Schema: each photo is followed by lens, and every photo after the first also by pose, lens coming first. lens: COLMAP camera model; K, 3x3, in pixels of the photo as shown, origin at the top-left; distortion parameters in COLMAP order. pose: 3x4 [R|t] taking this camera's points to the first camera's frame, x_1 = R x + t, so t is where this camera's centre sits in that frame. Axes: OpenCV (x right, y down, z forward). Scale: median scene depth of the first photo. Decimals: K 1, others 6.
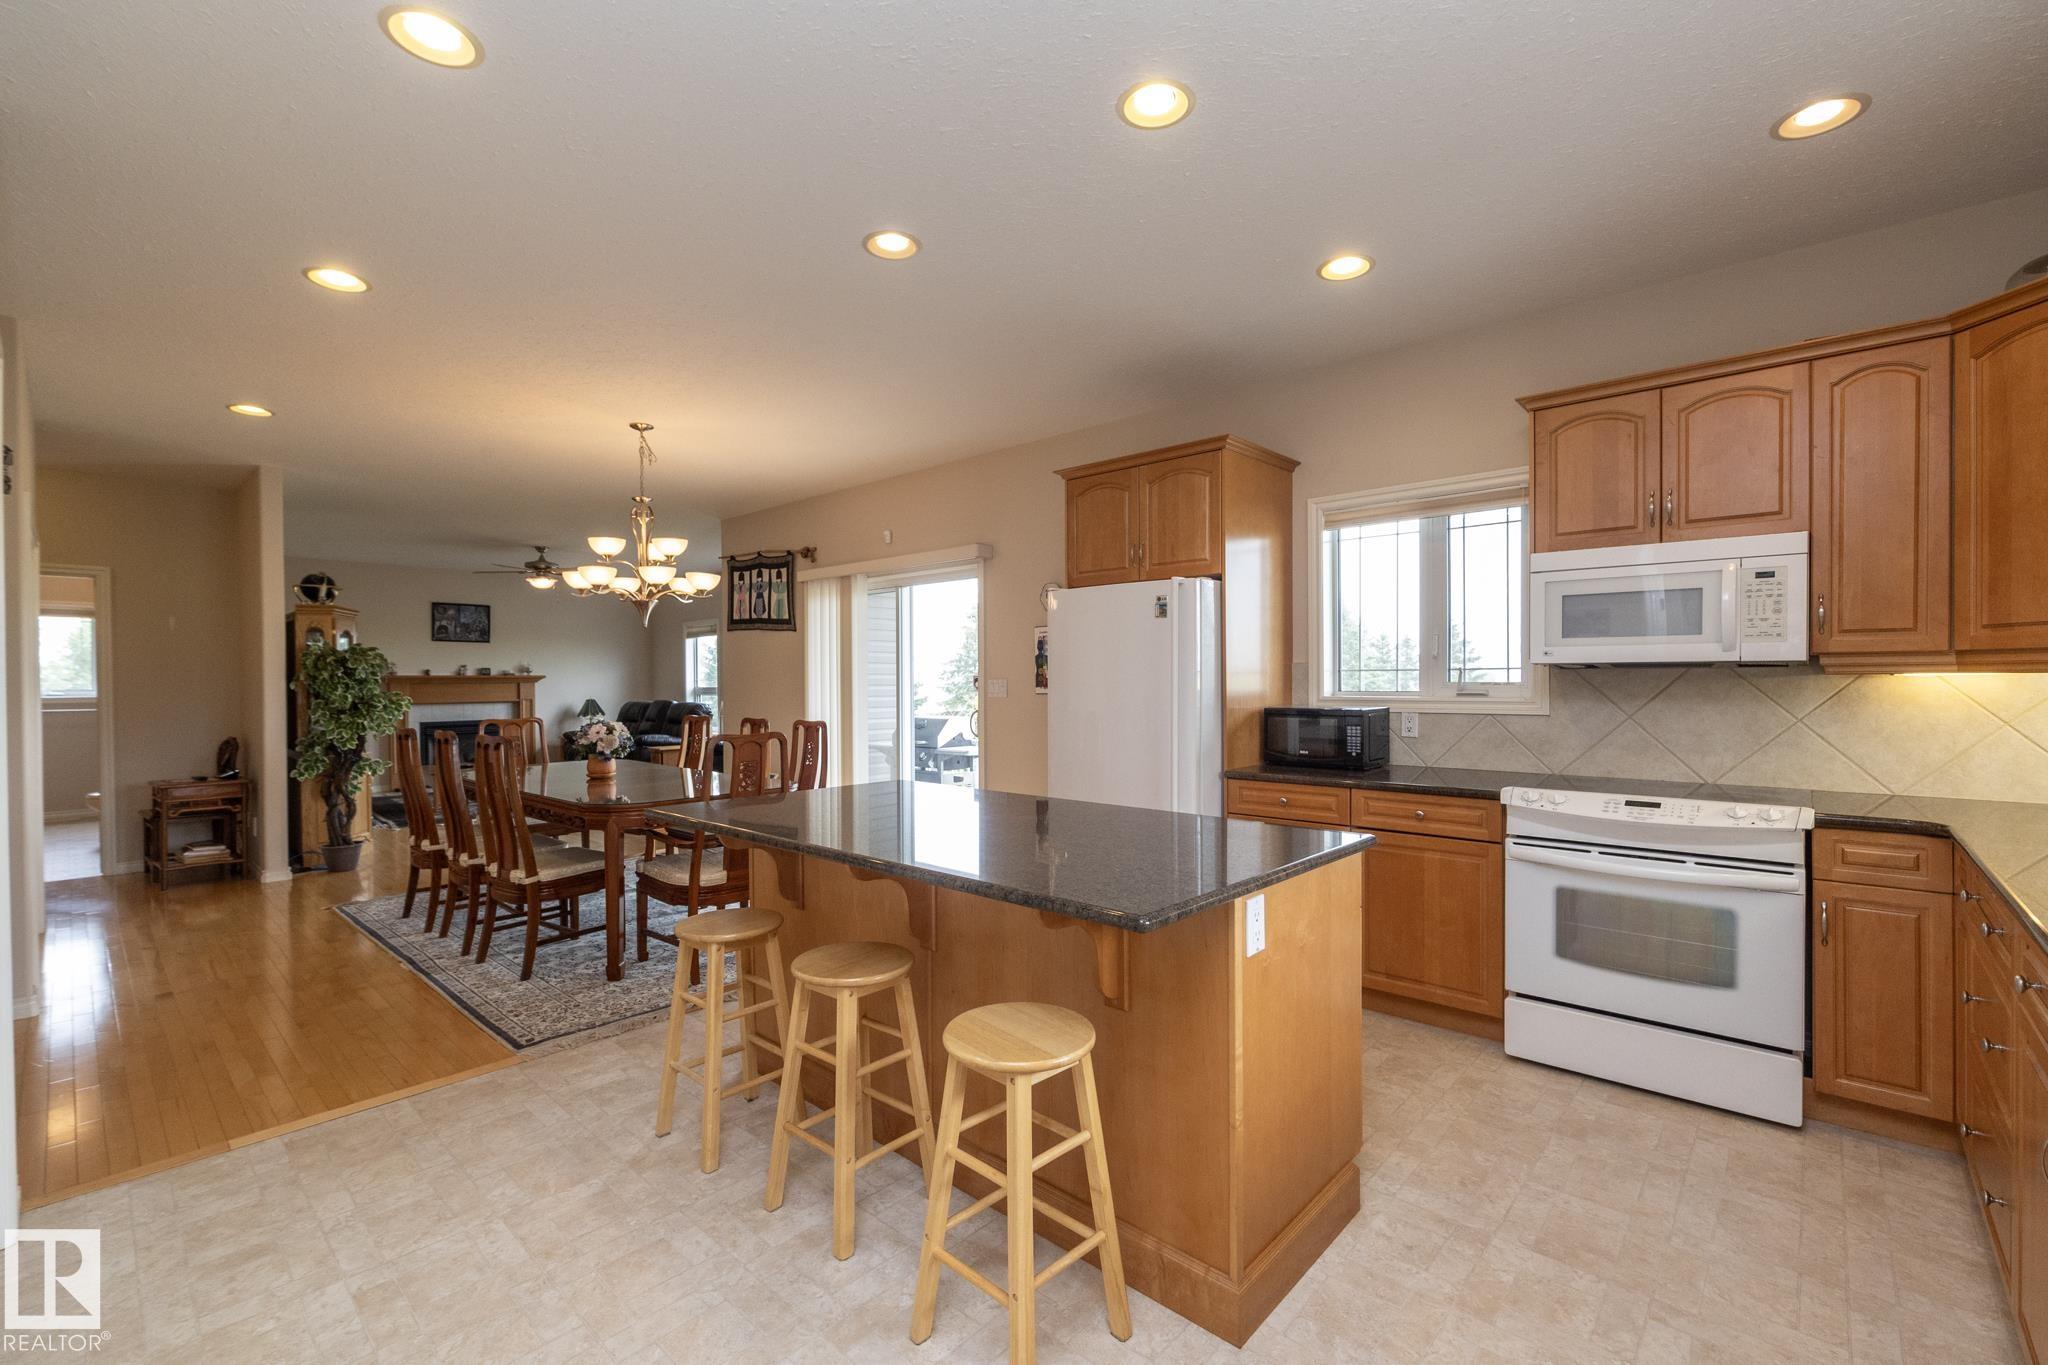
lens RADIAL K [[867.0, 0, 1032.9], [0, 867.0, 689.4], [0, 0, 1]] dist [-0.002886, -0.000355]
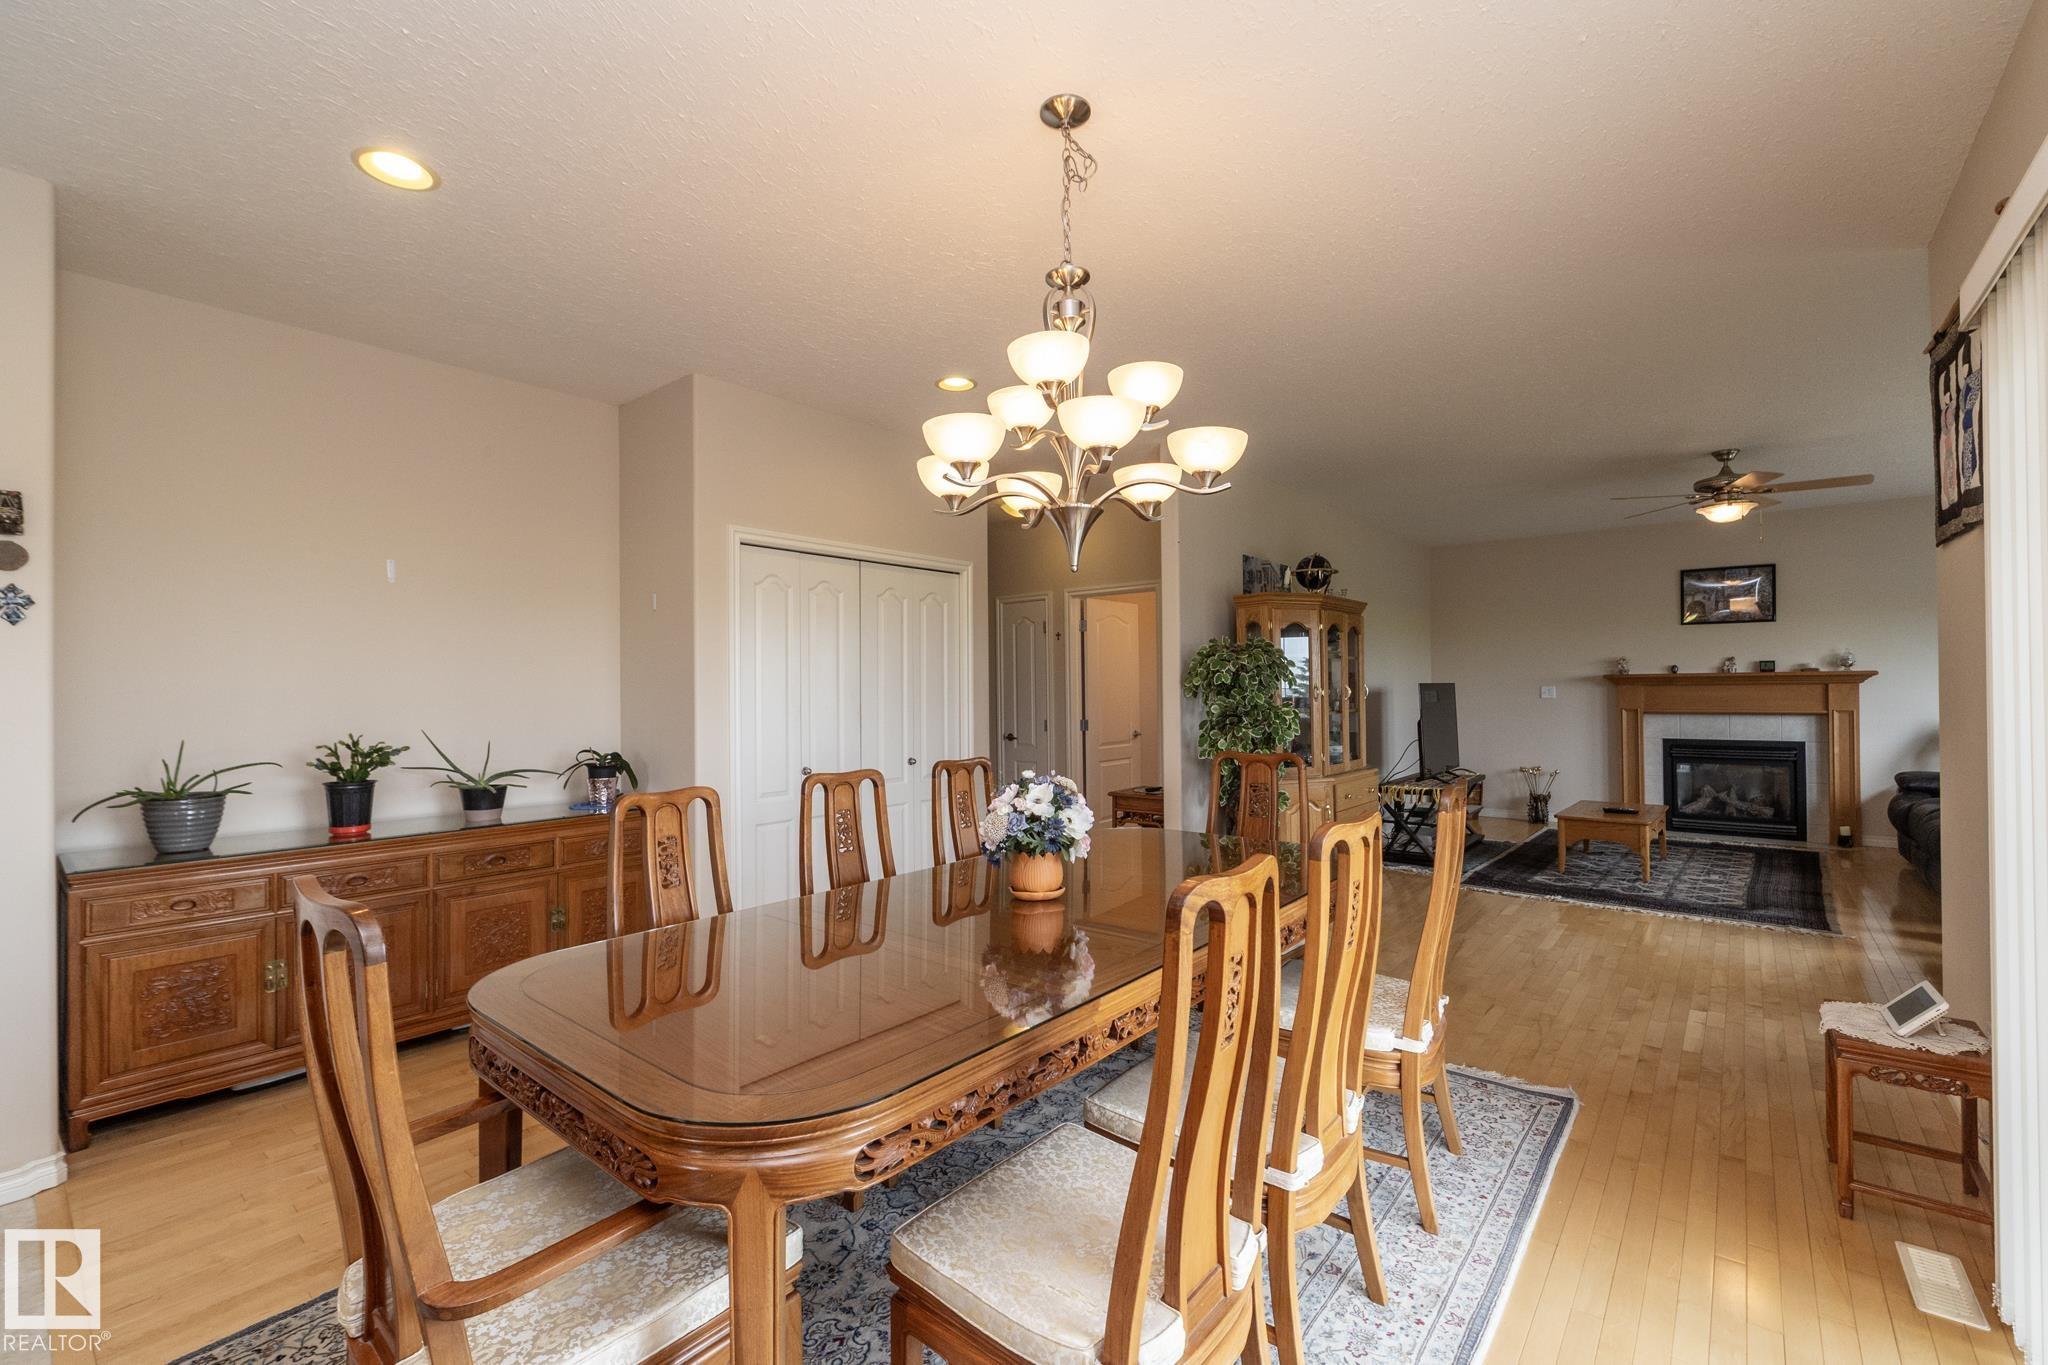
lens RADIAL K [[867.0, 0, 1025.2], [0, 867.0, 683.8], [0, 0, 1]] dist [-0.002886, -0.000355]
pose [[0.041740, 0.001763, -0.999127, -0.019794], [-0.003132, 0.999994, 0.001634, -0.019546], [0.999124, 0.003061, 0.041745, 1.208595]]
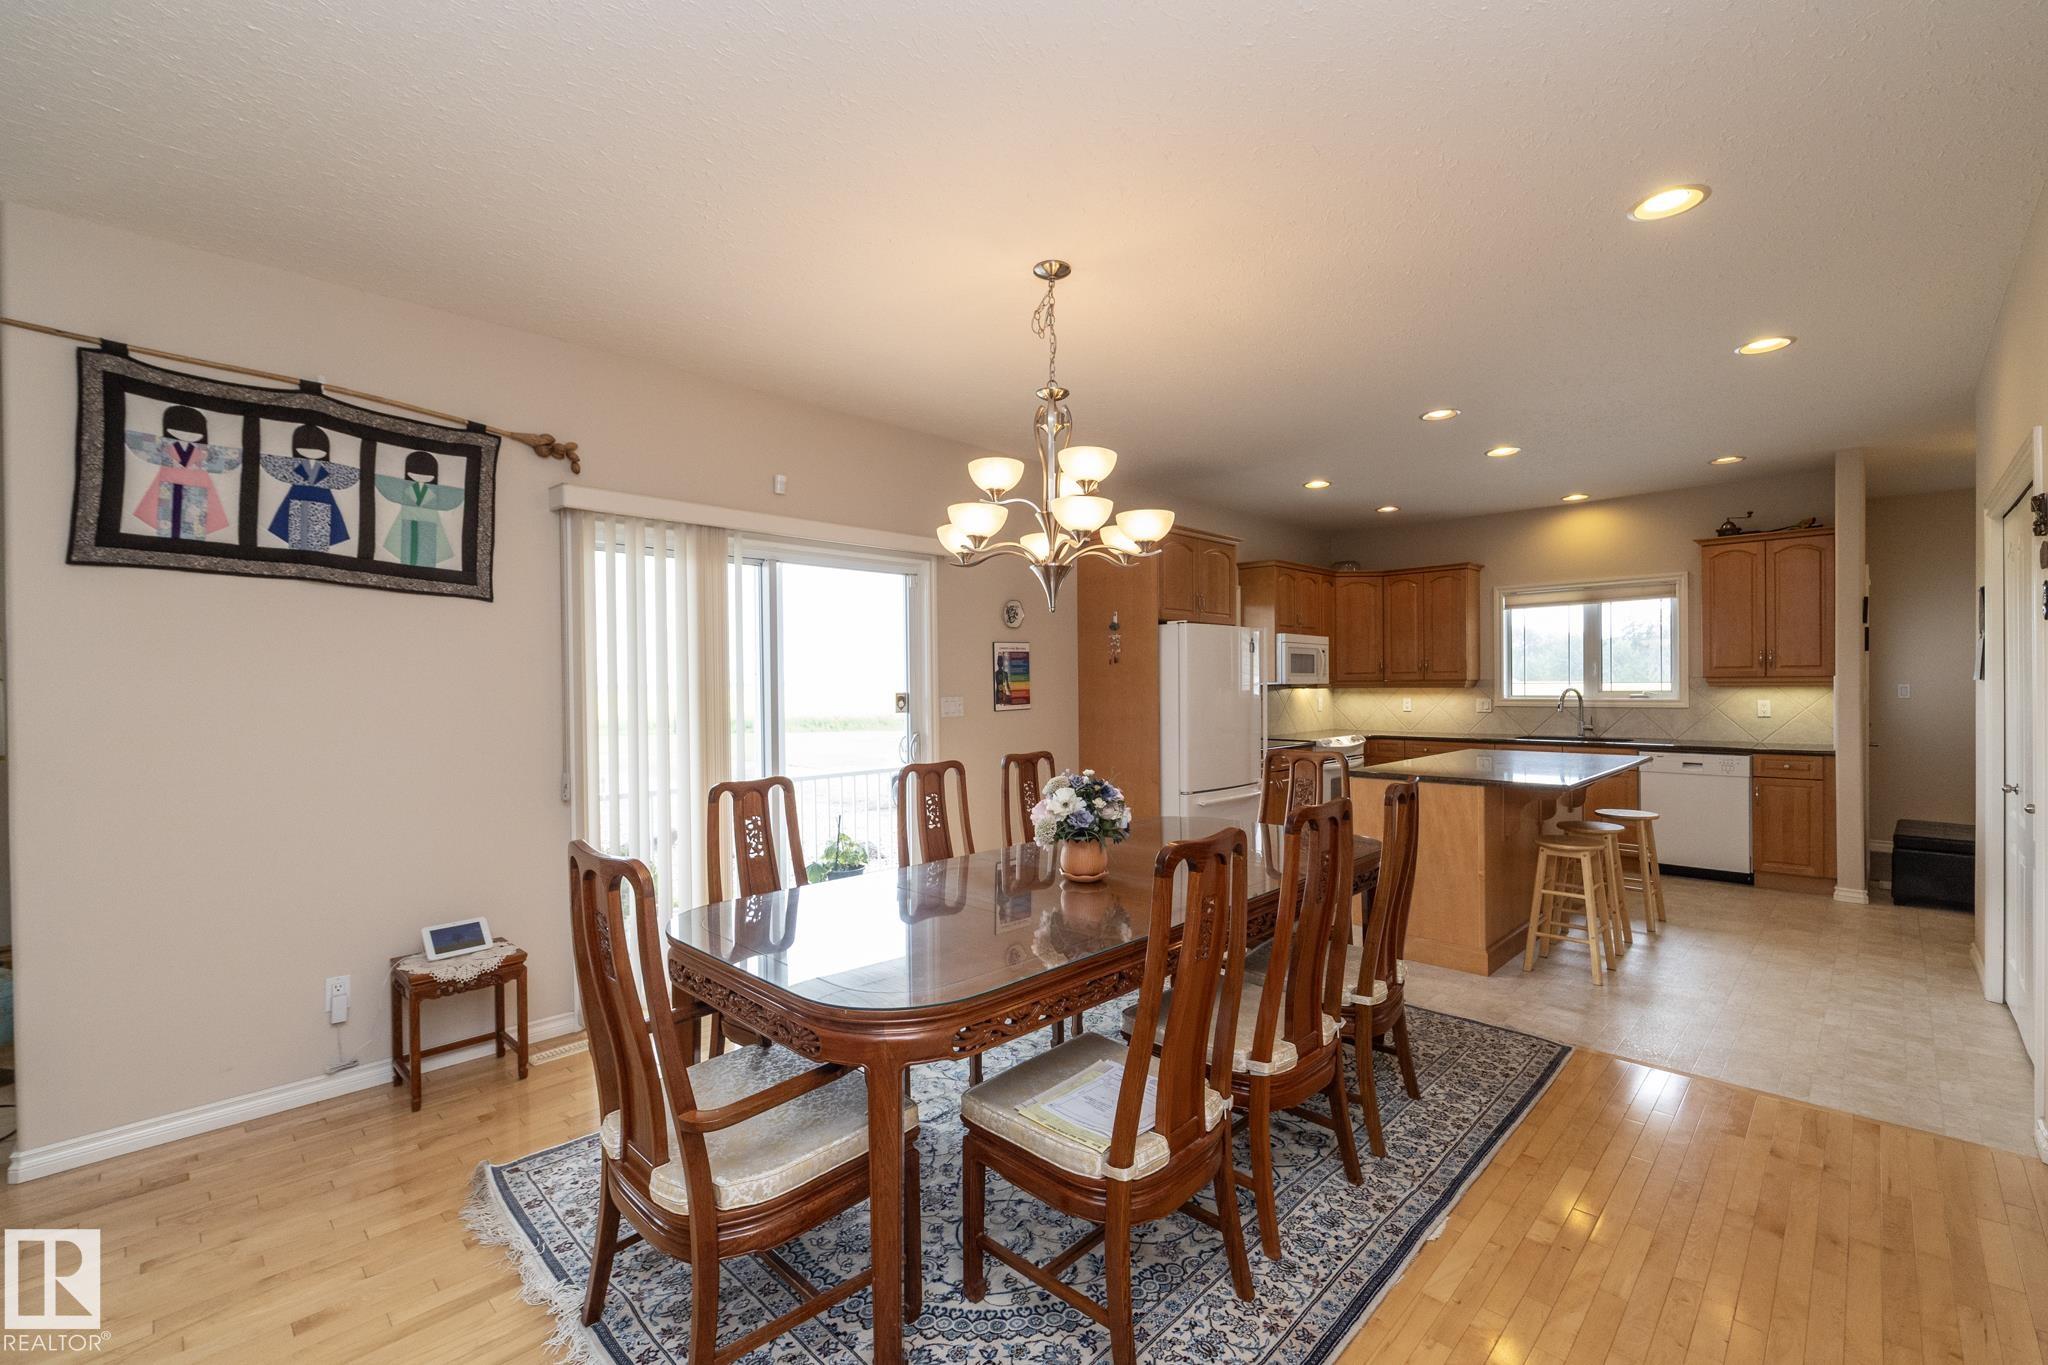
lens RADIAL K [[867.0, 0, 1023.0], [0, 867.0, 692.4], [0, 0, 1]] dist [-0.002886, -0.000355]
pose [[0.048448, -0.003200, 0.998821, -1.314336], [0.022376, 0.999747, 0.002117, -0.023344], [-0.998575, 0.022247, 0.048507, 1.258703]]
